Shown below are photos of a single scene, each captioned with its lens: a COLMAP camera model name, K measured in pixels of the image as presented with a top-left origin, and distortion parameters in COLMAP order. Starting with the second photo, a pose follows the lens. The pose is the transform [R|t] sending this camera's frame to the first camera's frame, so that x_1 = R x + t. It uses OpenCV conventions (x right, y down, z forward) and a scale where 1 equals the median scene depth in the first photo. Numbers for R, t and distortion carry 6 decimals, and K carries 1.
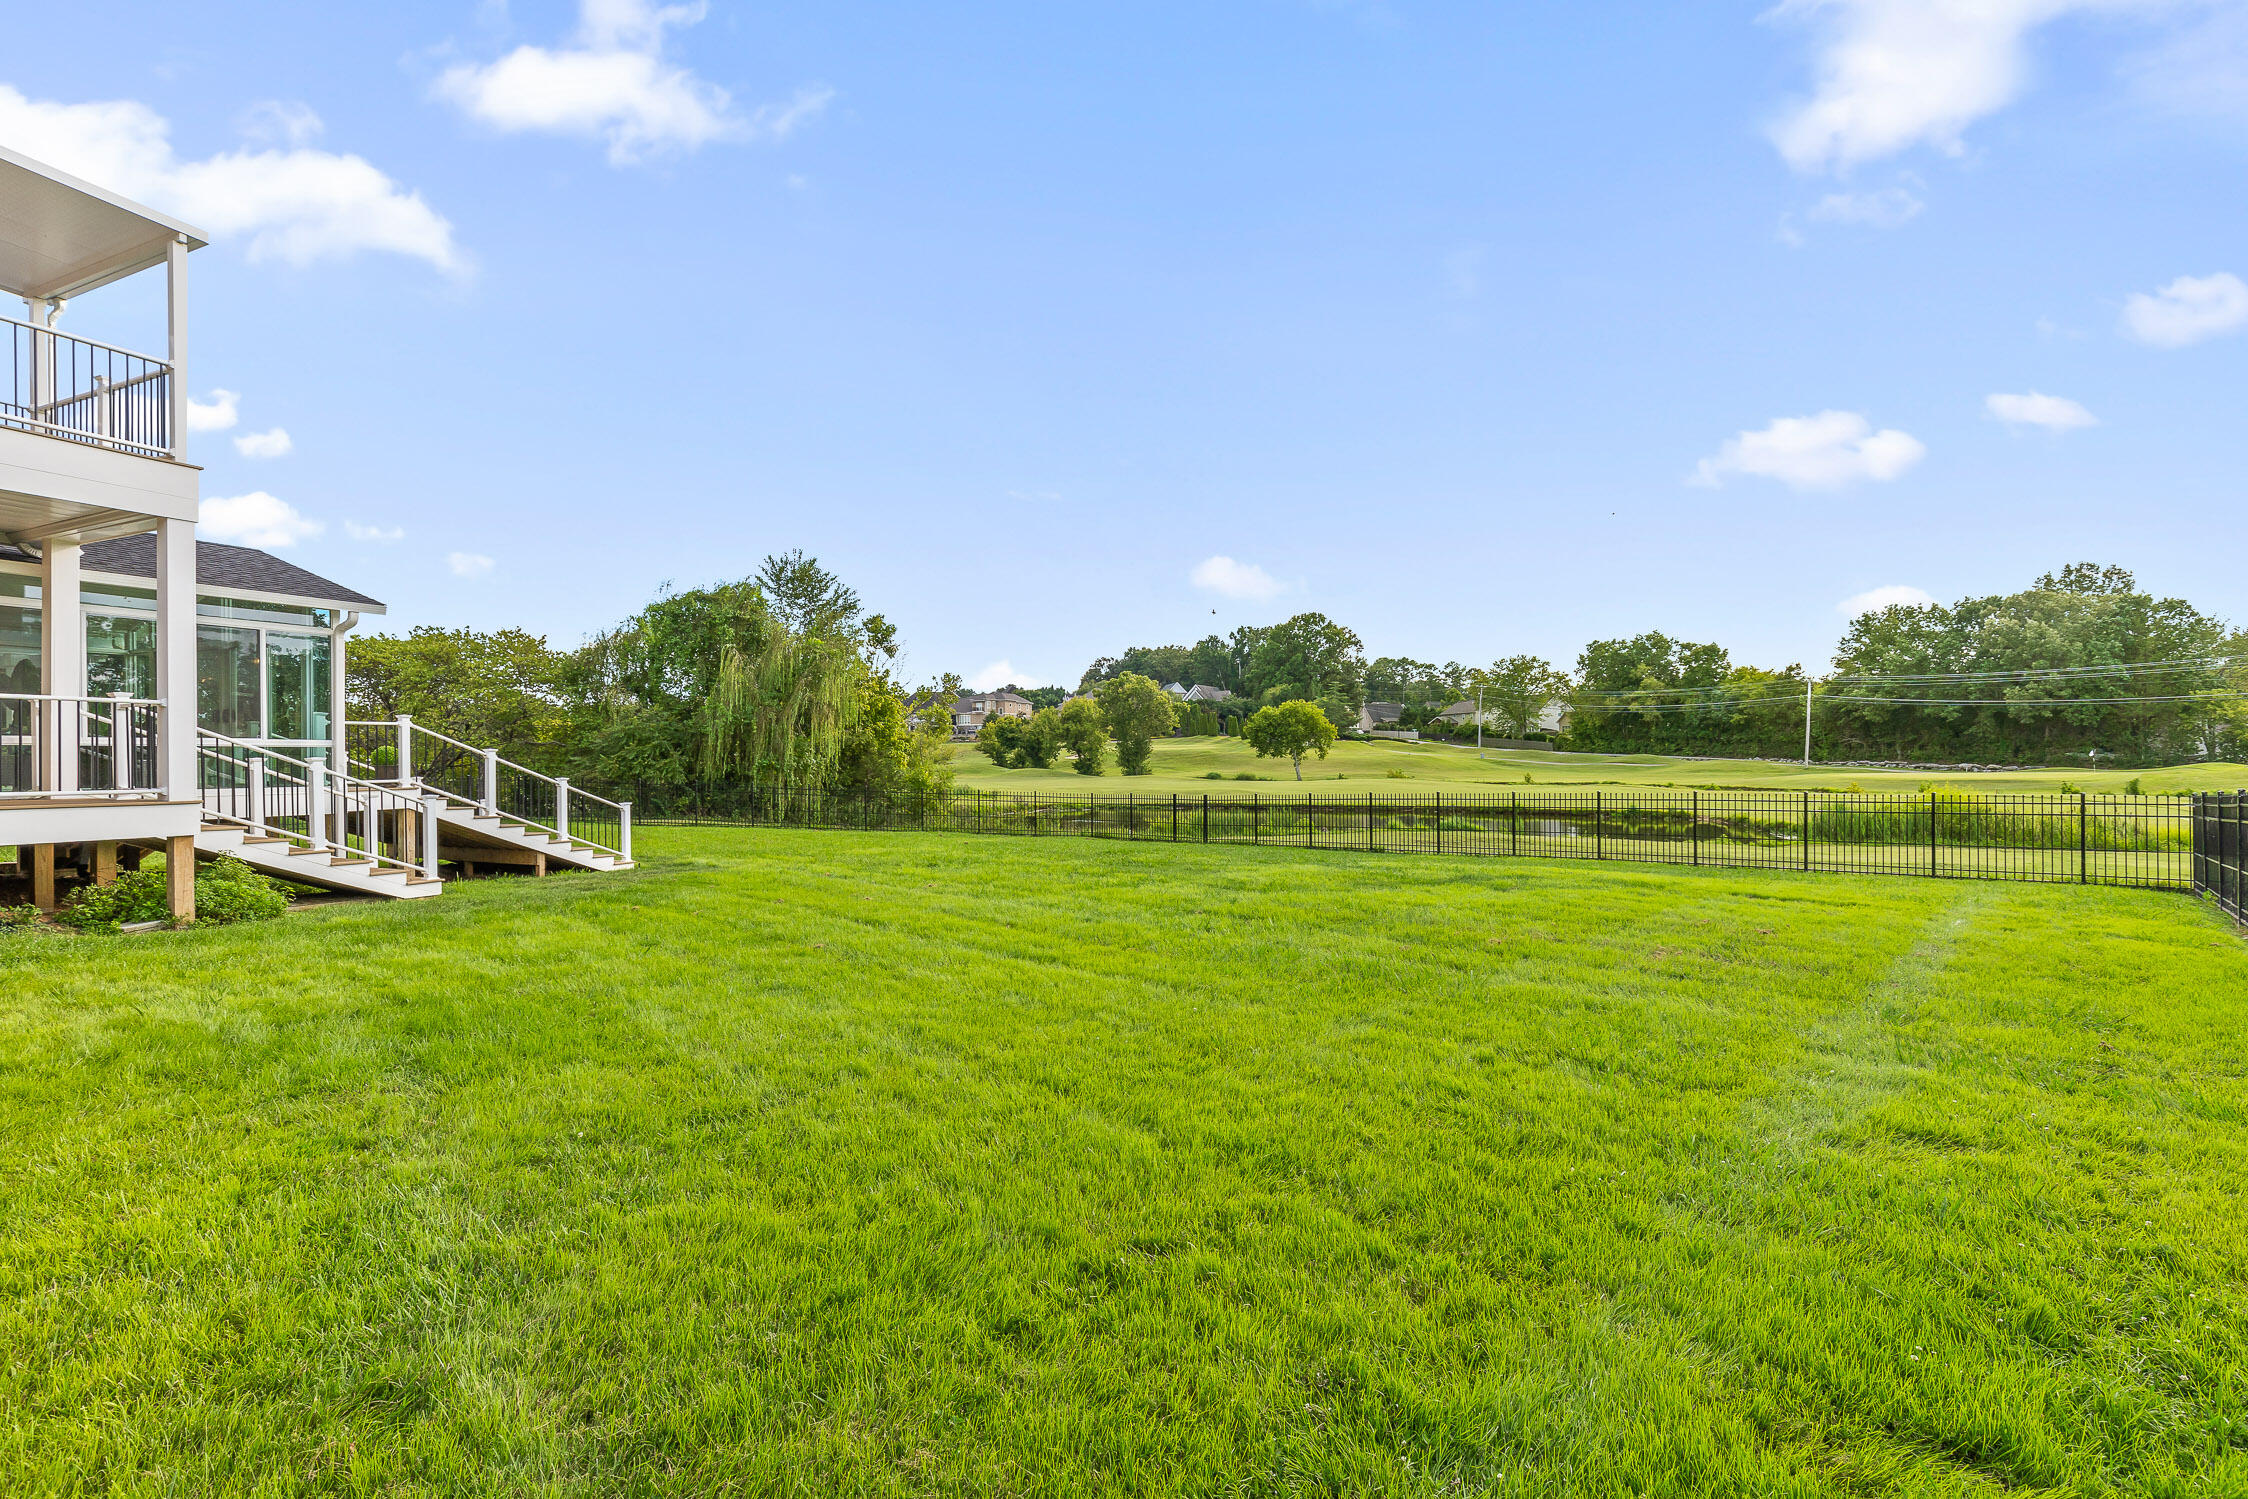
lens RADIAL K [[1028.7, 0, 1126.3], [0, 1028.7, 756.9], [0, 0, 1]] dist [0.002127, 0.000190]
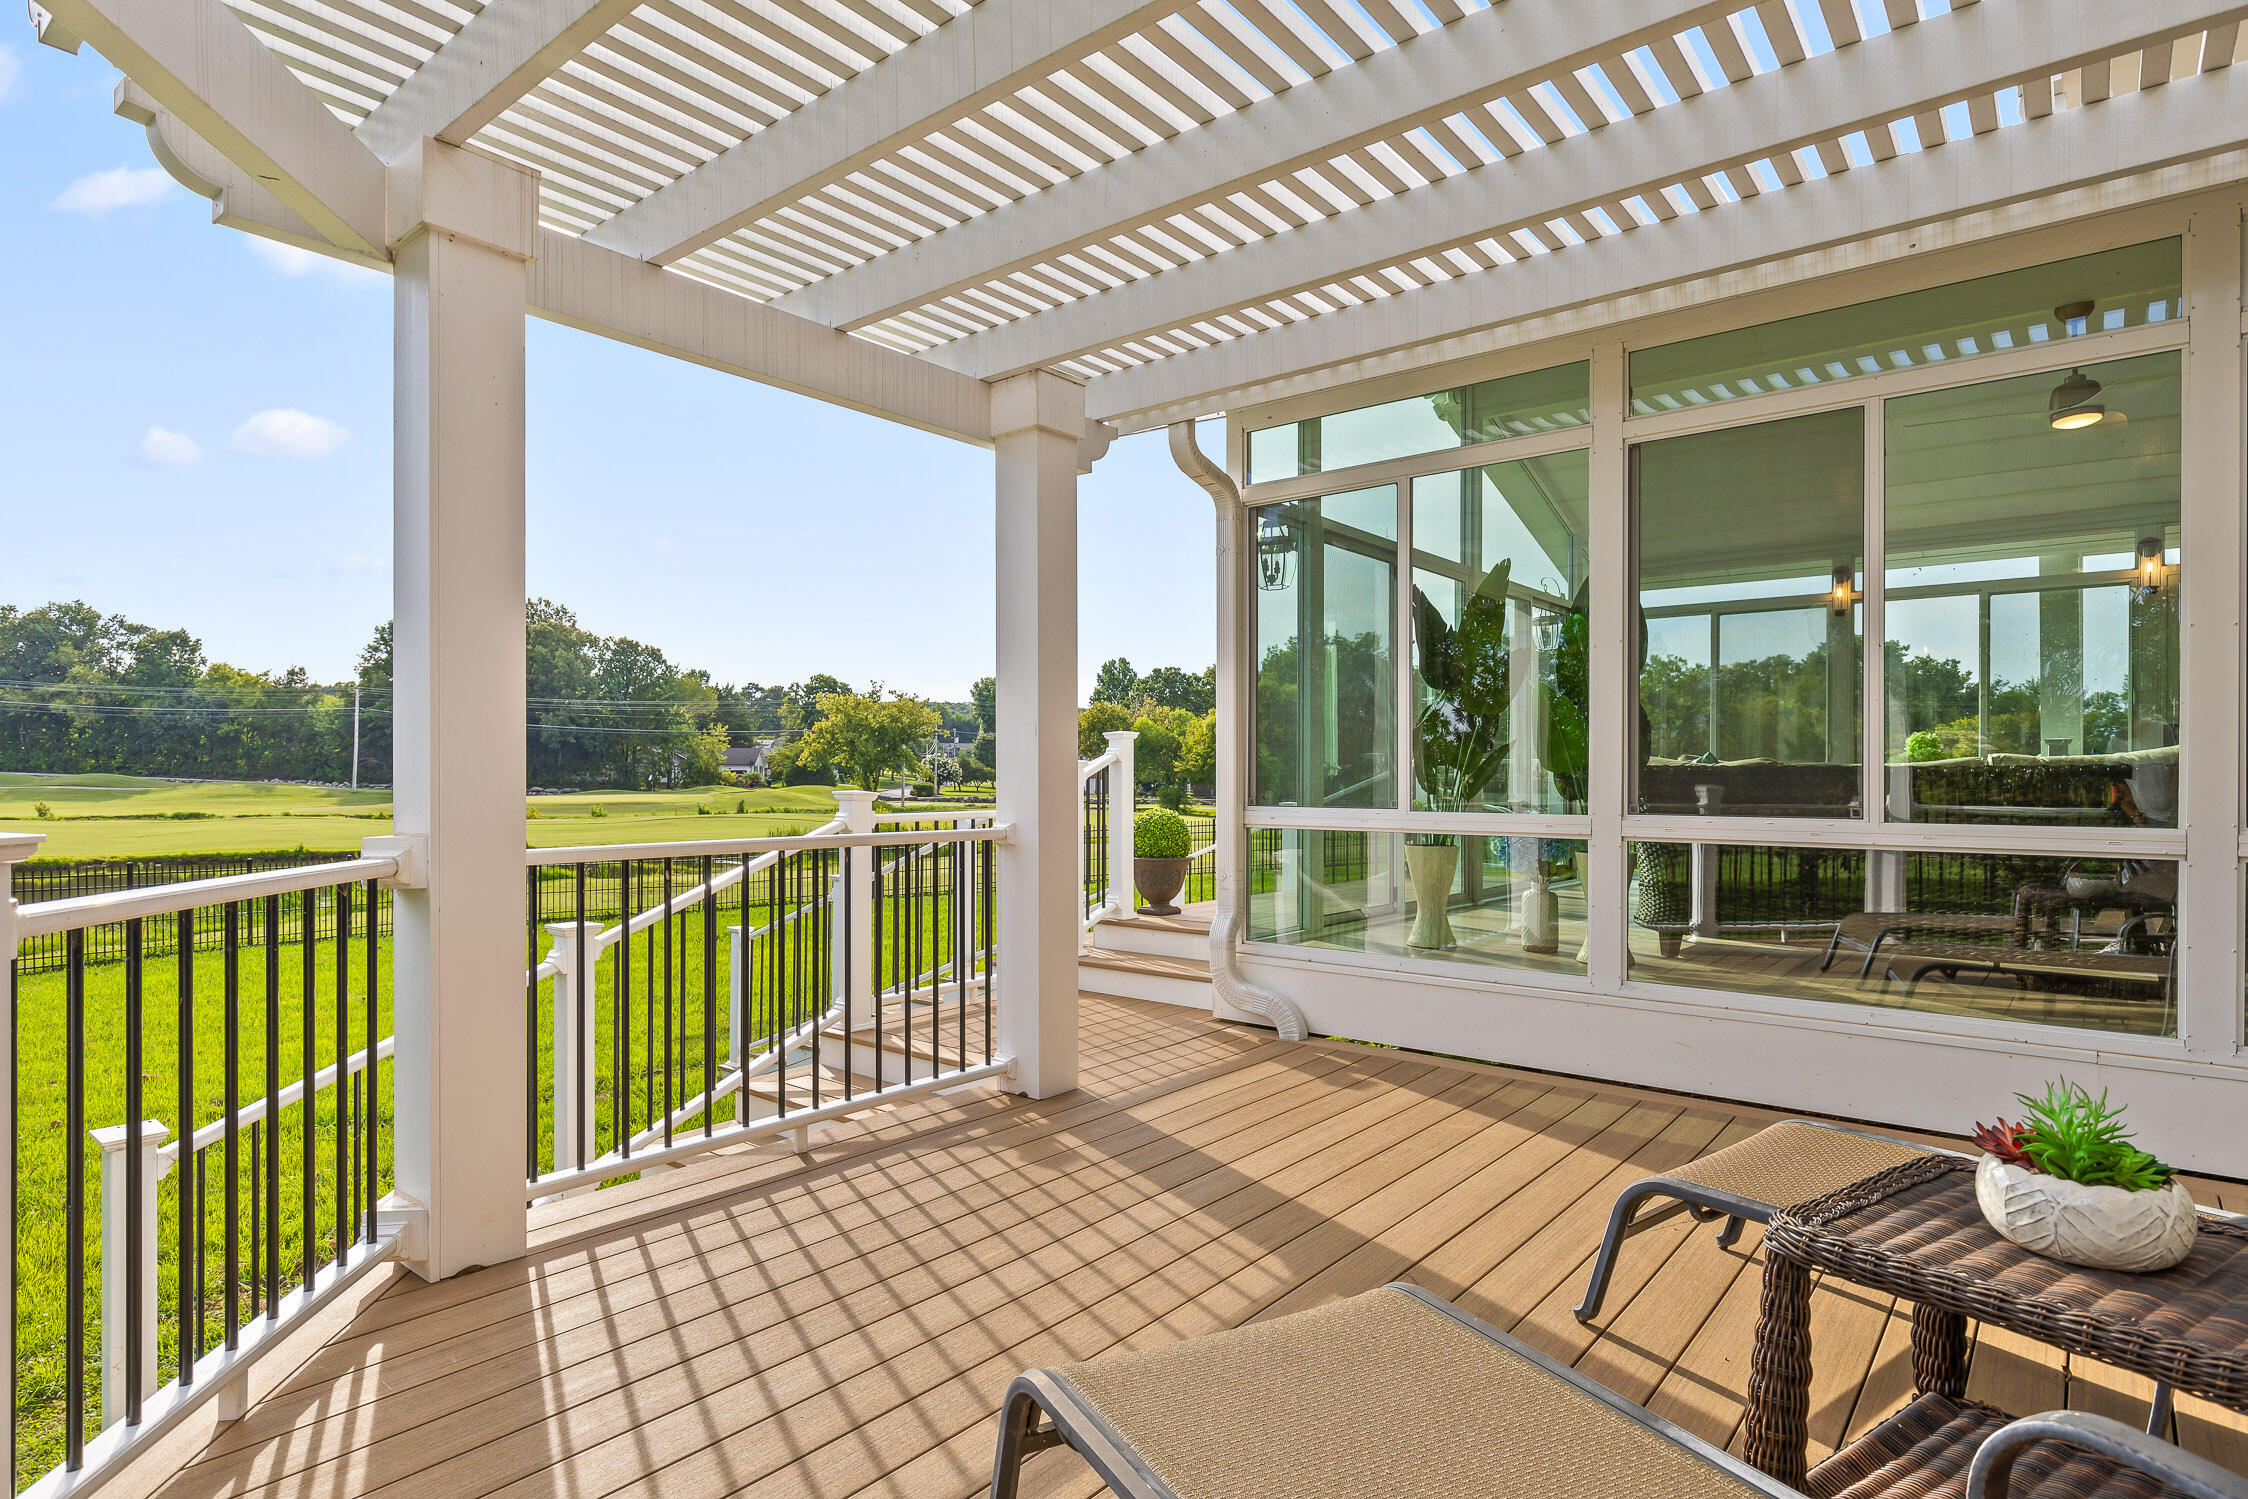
lens RADIAL K [[1225.3, 0, 1115.0], [0, 1225.3, 764.0], [0, 0, 1]] dist [0.005973, -0.001743]
pose [[0.246268, 0.015063, 0.969085, -0.148362], [-0.006287, 0.999883, -0.013944, -0.001610], [-0.969181, -0.002659, 0.246334, 0.094970]]
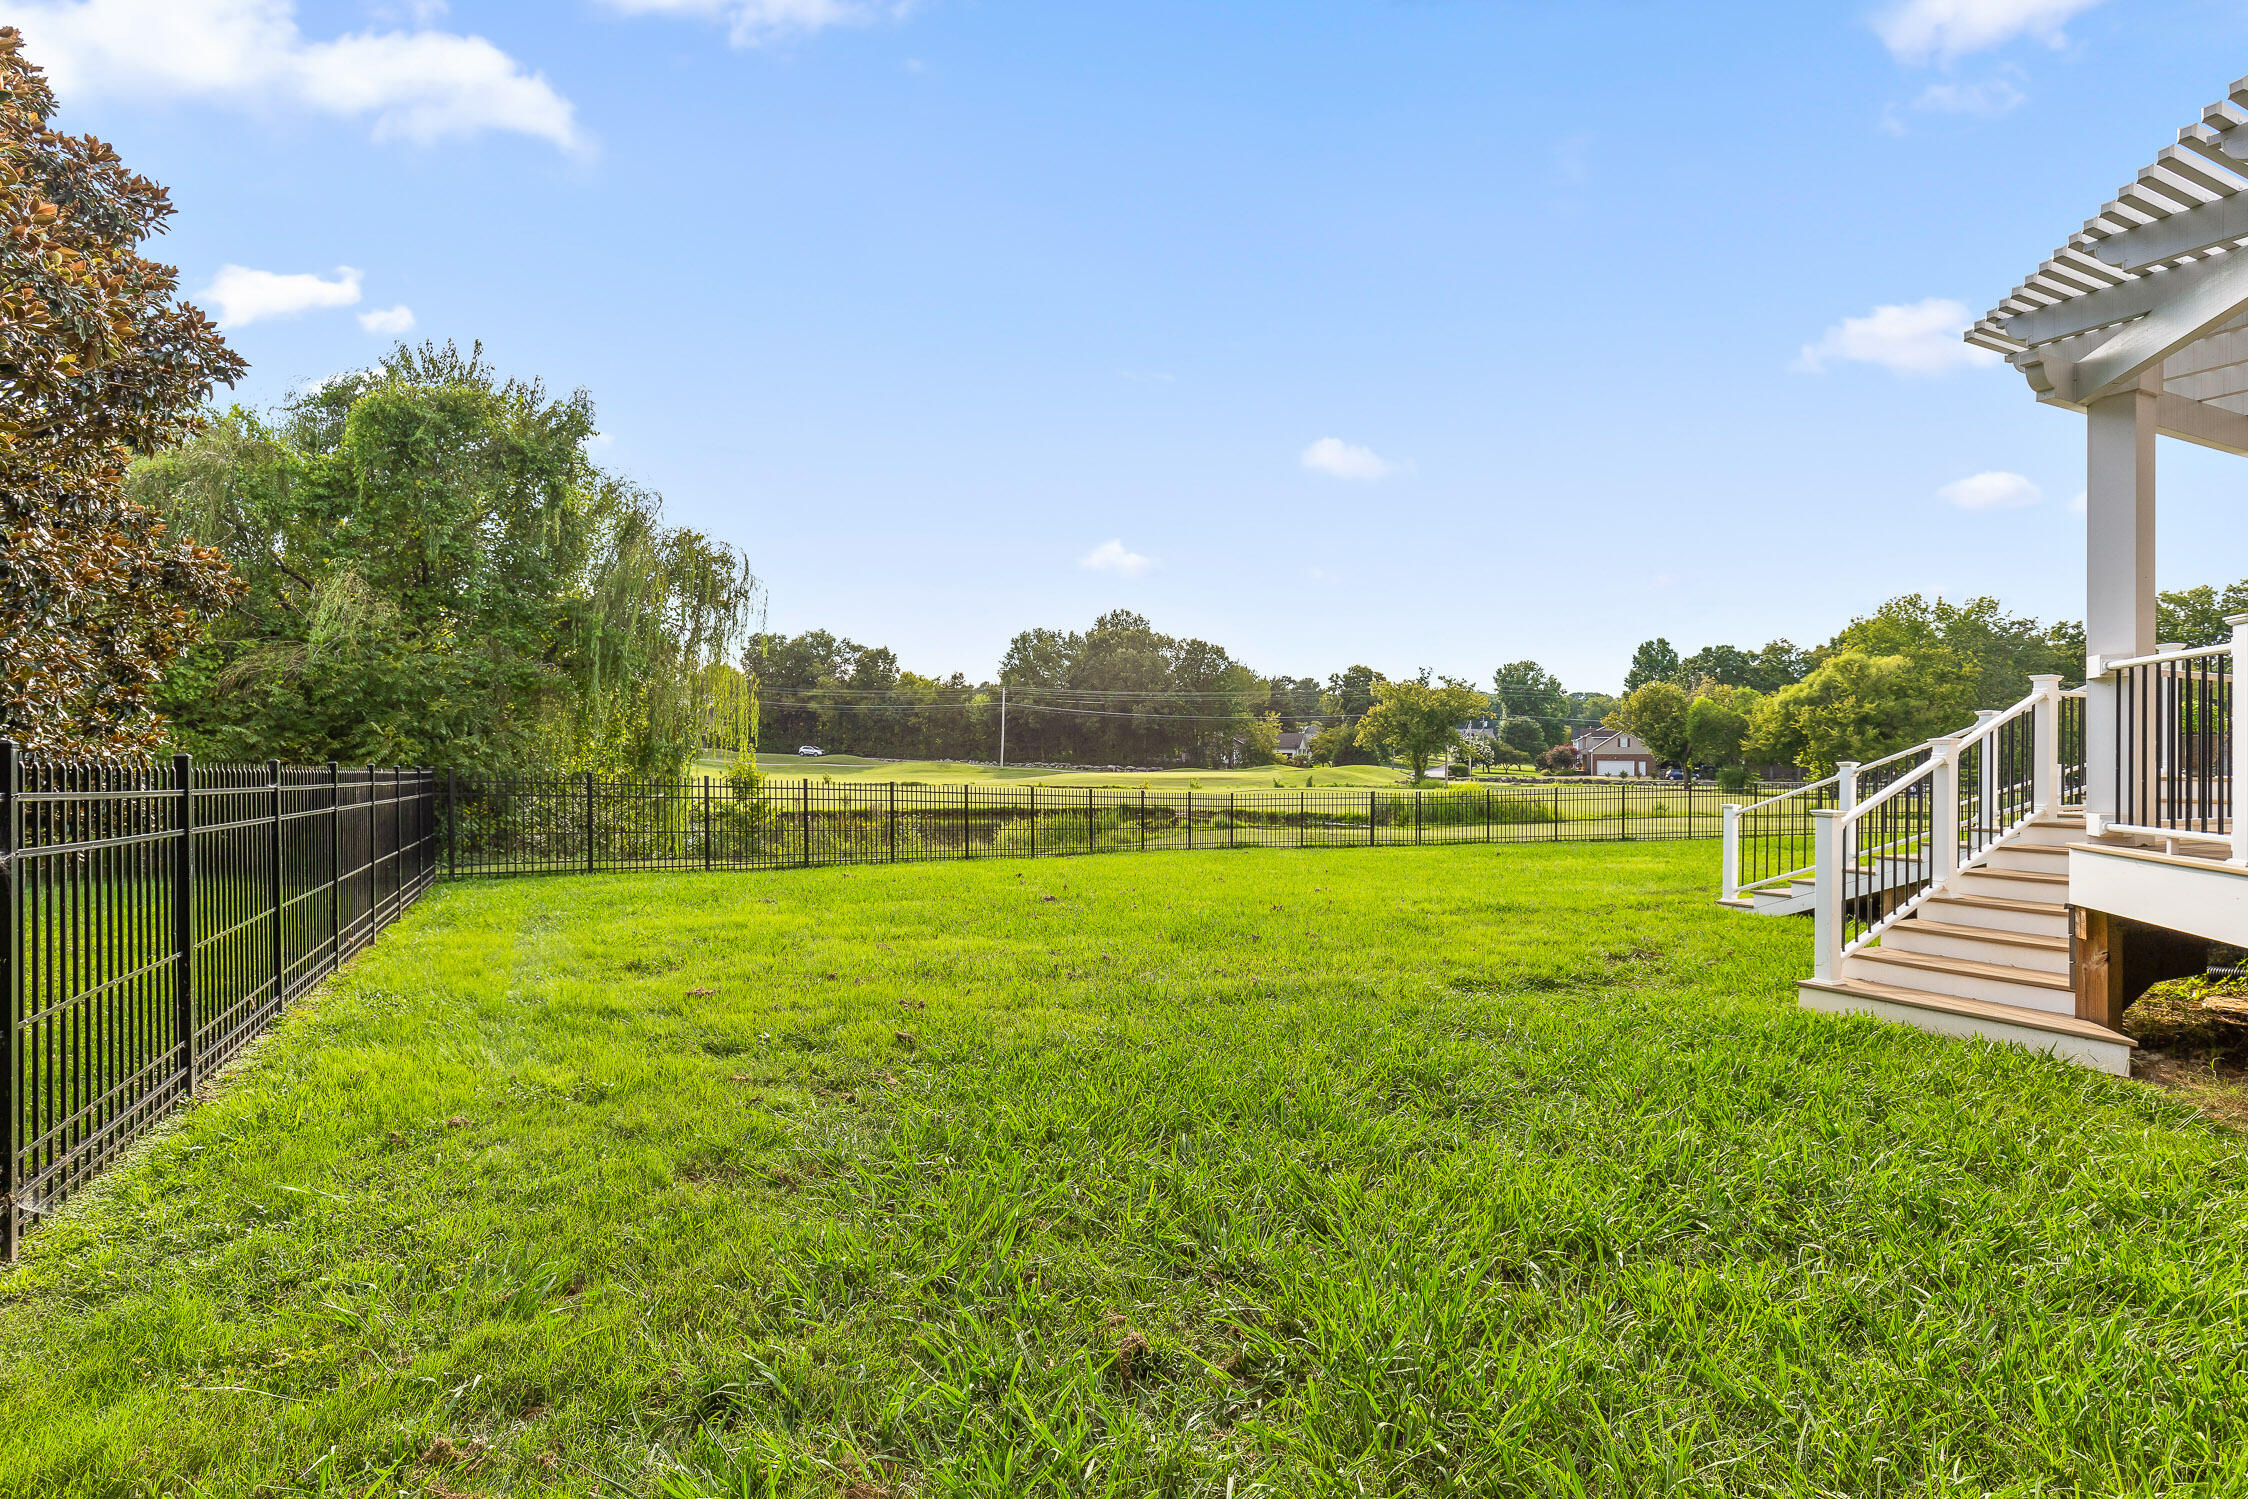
lens RADIAL K [[1143.0, 0, 1105.0], [0, 1143.0, 753.2], [0, 0, 1]] dist [0.001221, -0.000248]
pose [[0.624544, 0.012035, 0.780897, -0.184099], [-0.009262, 0.999925, -0.008003, 0.002438], [-0.780935, -0.002234, 0.624608, 0.112630]]
